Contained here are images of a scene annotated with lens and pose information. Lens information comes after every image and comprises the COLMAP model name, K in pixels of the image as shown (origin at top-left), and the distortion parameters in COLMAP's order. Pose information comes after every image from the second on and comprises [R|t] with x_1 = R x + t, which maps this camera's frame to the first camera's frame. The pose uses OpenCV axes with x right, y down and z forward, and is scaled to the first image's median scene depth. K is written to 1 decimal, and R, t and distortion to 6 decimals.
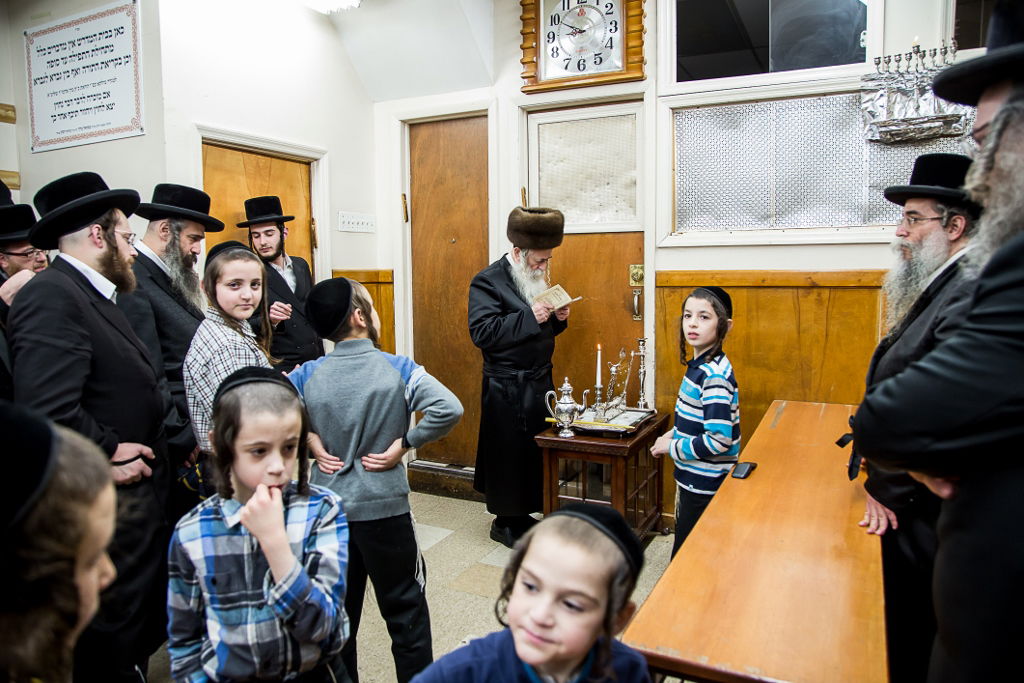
lens RADIAL K [[718.9, 0, 512.0], [0, 718.9, 341.5], [0, 0, 1]] dist [-0.129285, 0.000125]
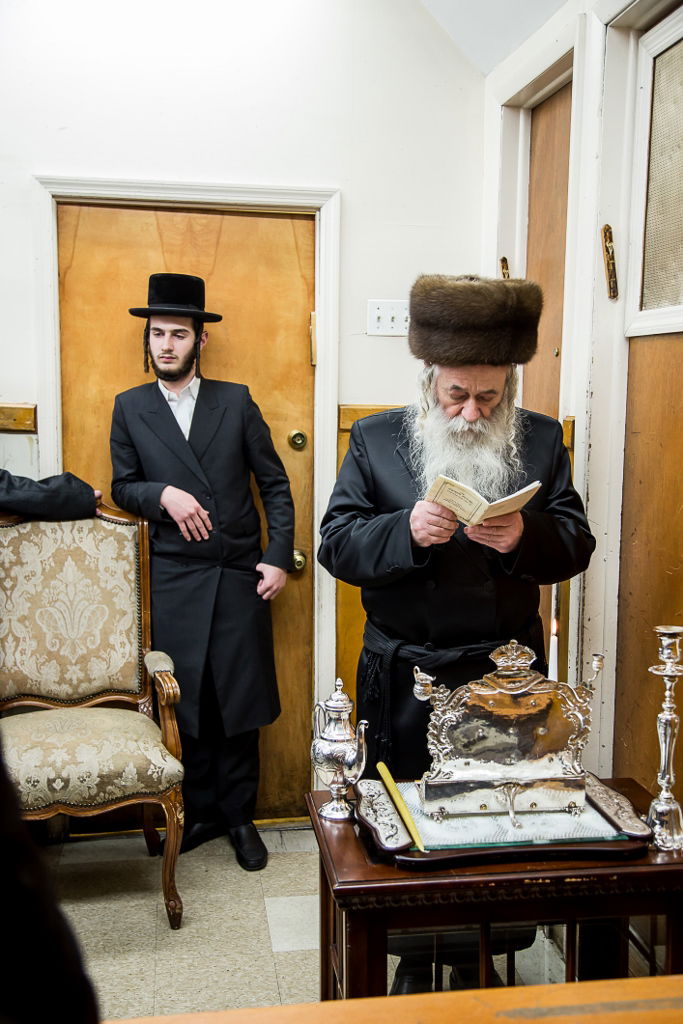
lens RADIAL K [[1053.0, 0, 341.5], [0, 1053.0, 512.0], [0, 0, 1]] dist [-0.002660, -0.000920]
pose [[0.566457, 0.108436, -0.816926, 0.492727], [-0.101889, 0.992915, 0.061147, -0.072515], [0.817769, 0.048598, 0.573492, 0.575217]]
